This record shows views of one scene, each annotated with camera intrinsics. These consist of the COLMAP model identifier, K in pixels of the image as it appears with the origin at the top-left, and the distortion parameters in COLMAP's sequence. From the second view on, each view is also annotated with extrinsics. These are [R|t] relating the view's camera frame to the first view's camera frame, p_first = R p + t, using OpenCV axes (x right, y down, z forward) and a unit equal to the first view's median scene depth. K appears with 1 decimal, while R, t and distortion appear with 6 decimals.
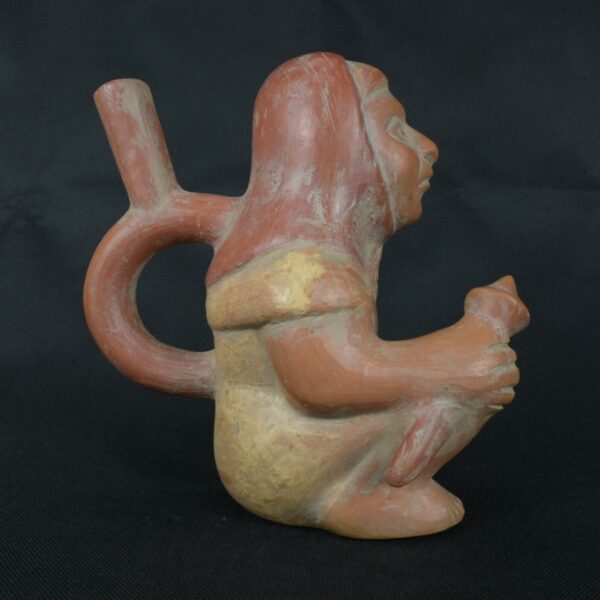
lens RADIAL K [[656.2, 0, 301.0], [0, 656.2, 300.3], [0, 0, 1]] dist [-0.019886, 0.000000]
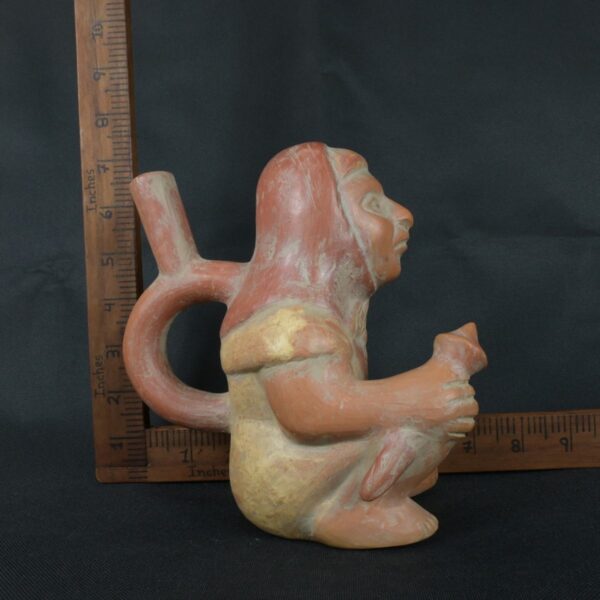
lens RADIAL K [[699.9, 0, 299.0], [0, 699.9, 297.8], [0, 0, 1]] dist [-0.040719, 0.000000]
pose [[0.992932, -0.030485, -0.114701, 0.161805], [0.022709, 0.997393, -0.068494, -0.003671], [0.116490, 0.065405, 0.991036, -0.284199]]
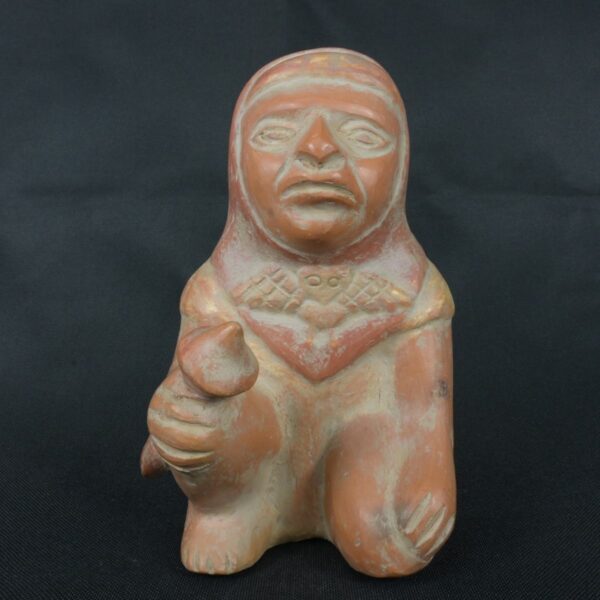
lens RADIAL K [[656.2, 0, 304.3], [0, 656.2, 301.8], [0, 0, 1]] dist [-0.019886, 0.000000]
pose [[-0.024926, 0.158188, -0.987094, 1.078142], [-0.106277, 0.981386, 0.159957, -0.193242], [0.994024, 0.108893, -0.007650, 1.121457]]
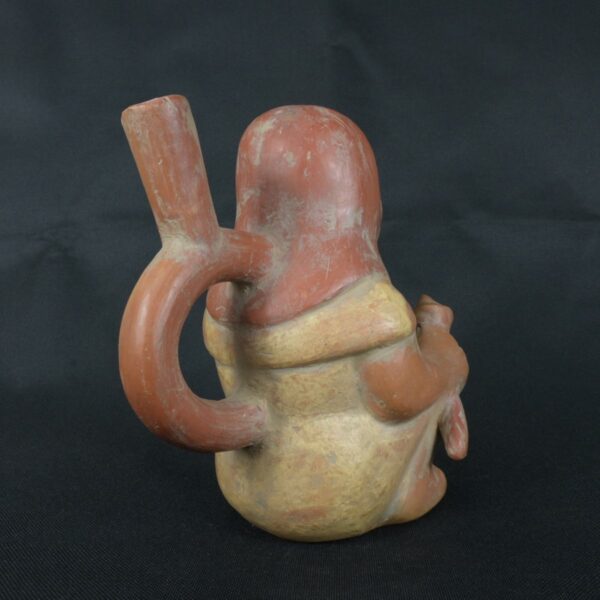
lens RADIAL K [[656.2, 0, 298.6], [0, 656.2, 300.6], [0, 0, 1]] dist [-0.019886, 0.000000]
pose [[0.590606, -0.063968, 0.804420, -0.959813], [0.111281, 0.993785, -0.002676, -0.052922], [-0.799250, 0.091097, 0.594055, 0.415692]]
